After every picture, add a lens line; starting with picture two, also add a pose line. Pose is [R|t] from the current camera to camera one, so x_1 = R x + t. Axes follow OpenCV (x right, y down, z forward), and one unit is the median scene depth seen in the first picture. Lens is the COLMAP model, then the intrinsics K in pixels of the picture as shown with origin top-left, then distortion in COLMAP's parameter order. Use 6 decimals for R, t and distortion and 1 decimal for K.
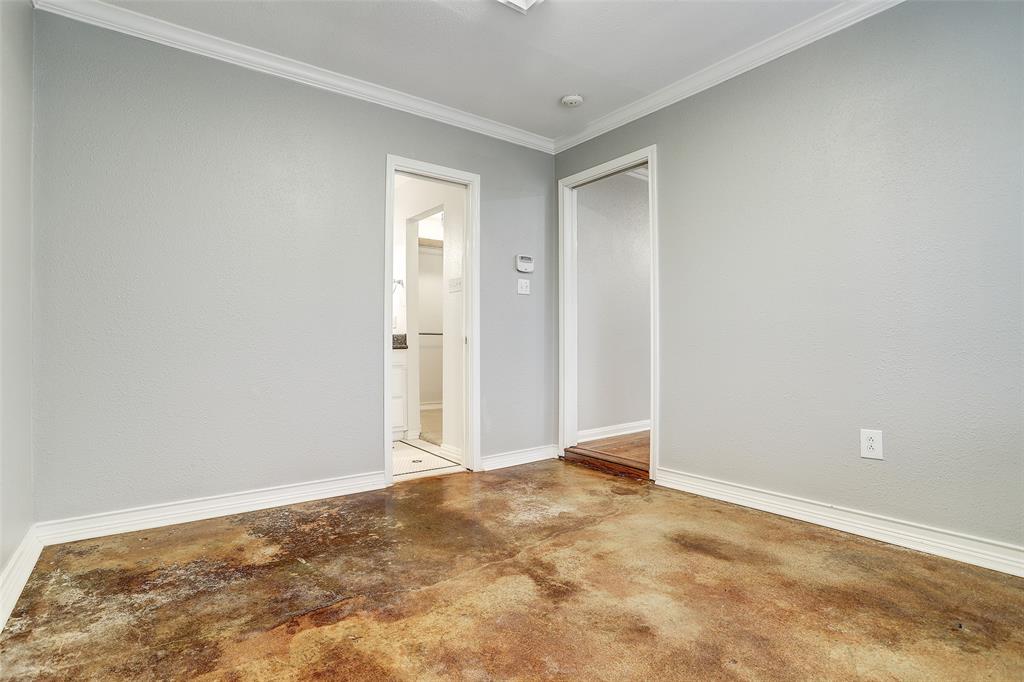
lens RADIAL K [[502.3, 0, 517.4], [0, 502.3, 337.0], [0, 0, 1]] dist [-0.073975, 0.034001]
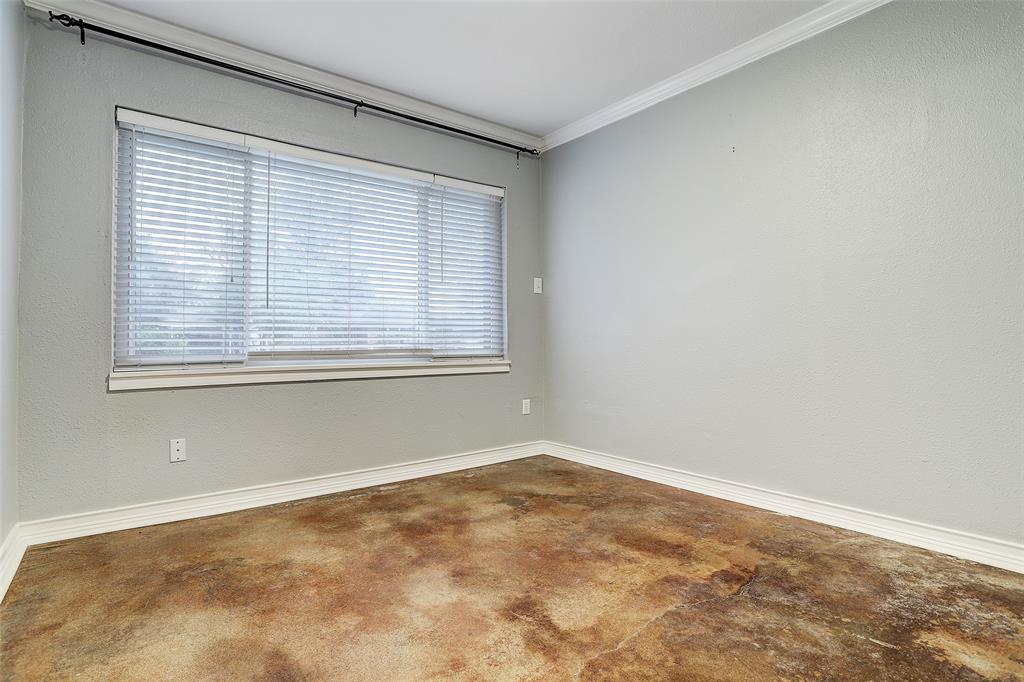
lens RADIAL K [[502.3, 0, 517.4], [0, 502.3, 337.0], [0, 0, 1]] dist [-0.073975, 0.034001]
pose [[-0.999749, 0.009843, -0.020111, 0.112512], [0.010370, 0.999602, -0.026250, 0.032844], [0.019844, -0.026452, -0.999453, 1.993141]]
